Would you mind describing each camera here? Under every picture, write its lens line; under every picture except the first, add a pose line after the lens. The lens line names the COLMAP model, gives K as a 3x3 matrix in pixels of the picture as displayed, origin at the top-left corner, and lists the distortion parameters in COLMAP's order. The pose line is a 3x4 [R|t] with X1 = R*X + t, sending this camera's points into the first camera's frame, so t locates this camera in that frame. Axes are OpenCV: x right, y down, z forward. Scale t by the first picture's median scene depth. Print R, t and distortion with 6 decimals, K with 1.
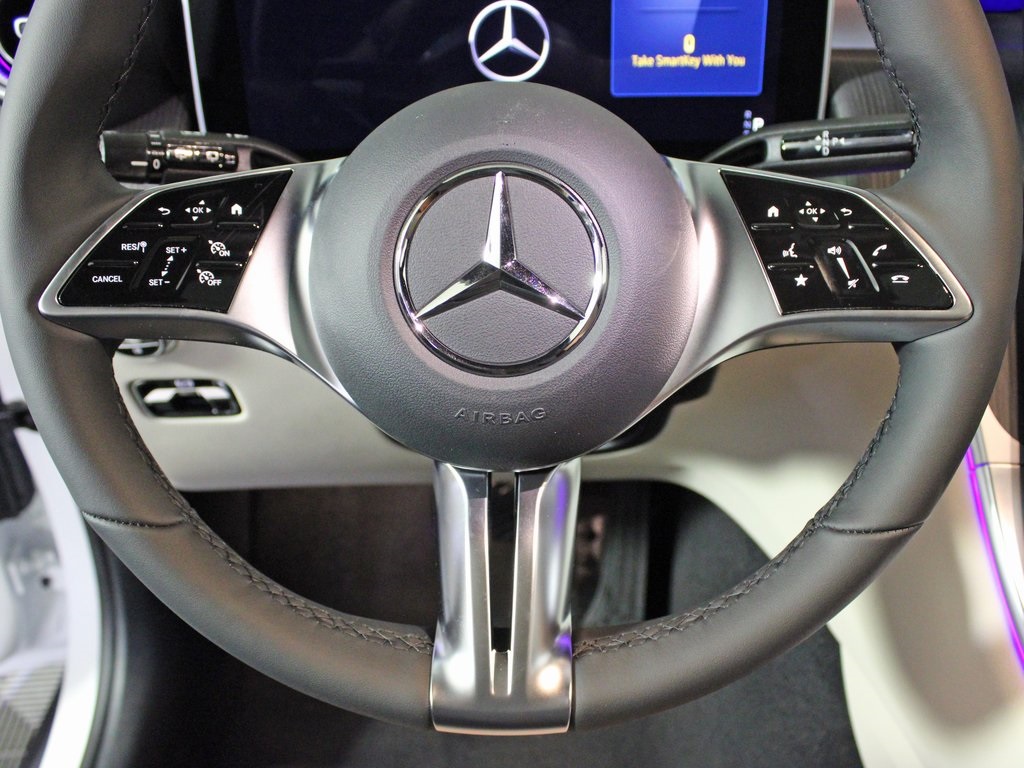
lens RADIAL K [[944.6, 0, 512.0], [0, 944.6, 384.0], [0, 0, 1]] dist [-0.177375, 0.171557]
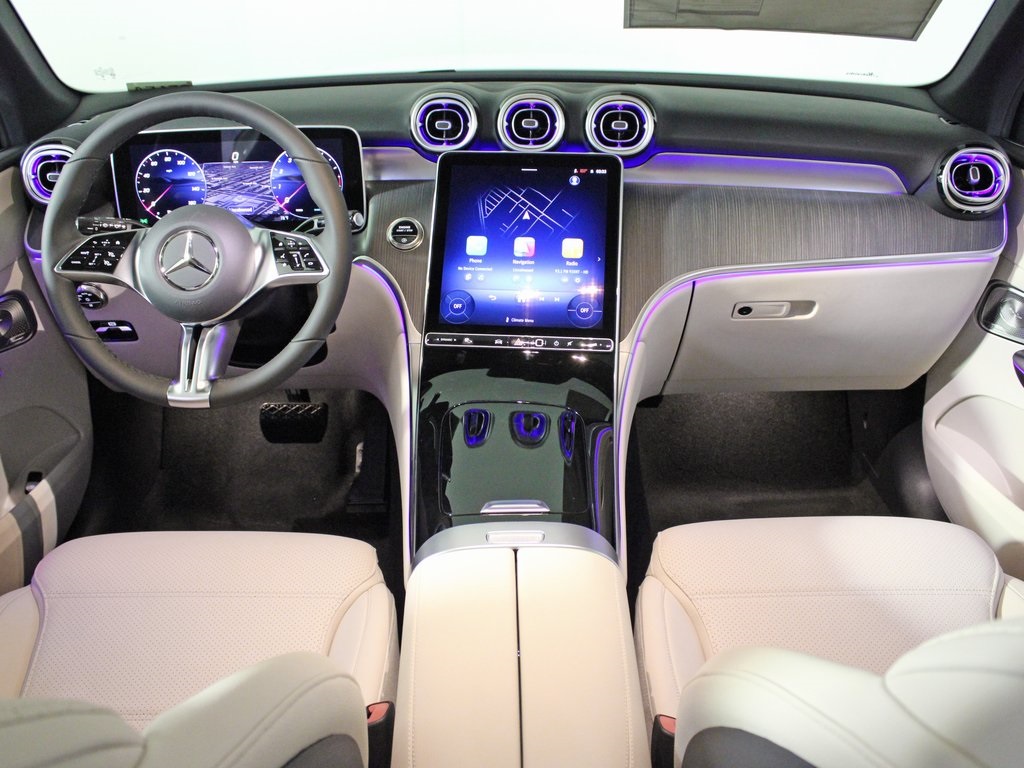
lens RADIAL K [[944.6, 0, 512.0], [0, 944.6, 384.0], [0, 0, 1]] dist [-0.177375, 0.171557]
pose [[0.999856, 0.016674, 0.003006, 1.086216], [-0.016371, 0.996485, -0.082152, 0.547301], [-0.004366, 0.082091, 0.996615, -2.170925]]
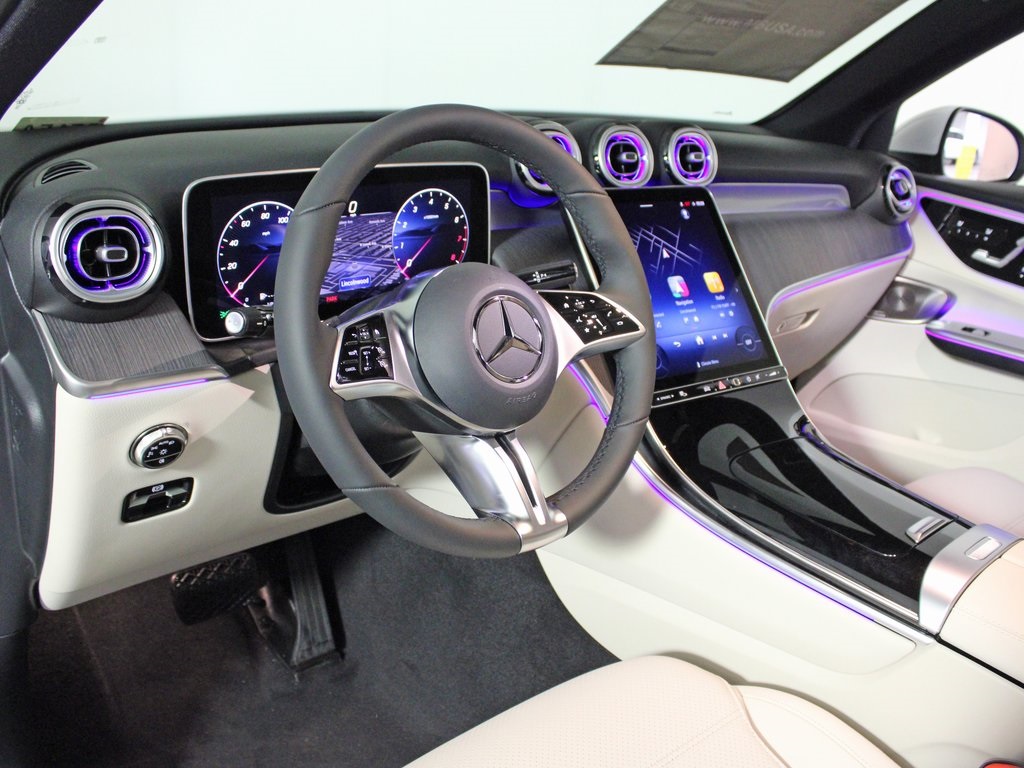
lens RADIAL K [[944.6, 0, 512.0], [0, 944.6, 384.0], [0, 0, 1]] dist [-0.177375, 0.171557]
pose [[0.757004, -0.157784, 0.634073, -1.433793], [0.264653, 0.961284, -0.076755, 0.163279], [-0.597414, 0.225914, 0.769454, -0.767598]]
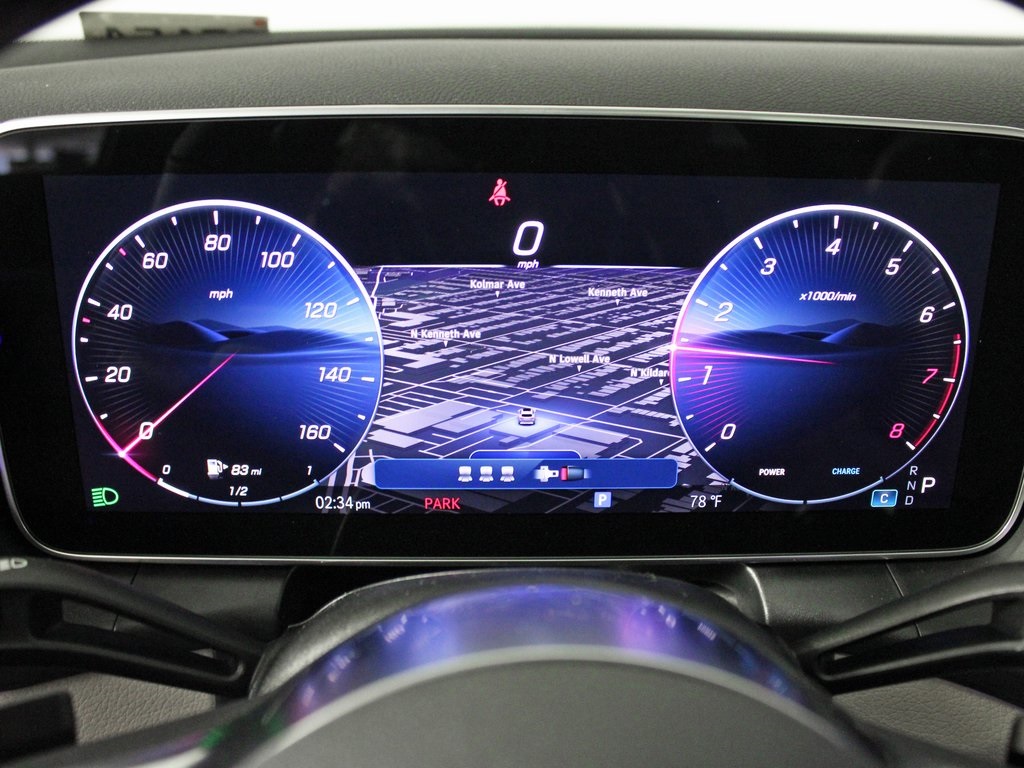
lens RADIAL K [[944.6, 0, 512.0], [0, 944.6, 384.0], [0, 0, 1]] dist [-0.177375, 0.171557]
pose [[0.999390, 0.030885, 0.016327, -0.043611], [-0.027867, 0.986624, -0.160611, -0.379648], [-0.021069, 0.160058, 0.986883, 0.623768]]
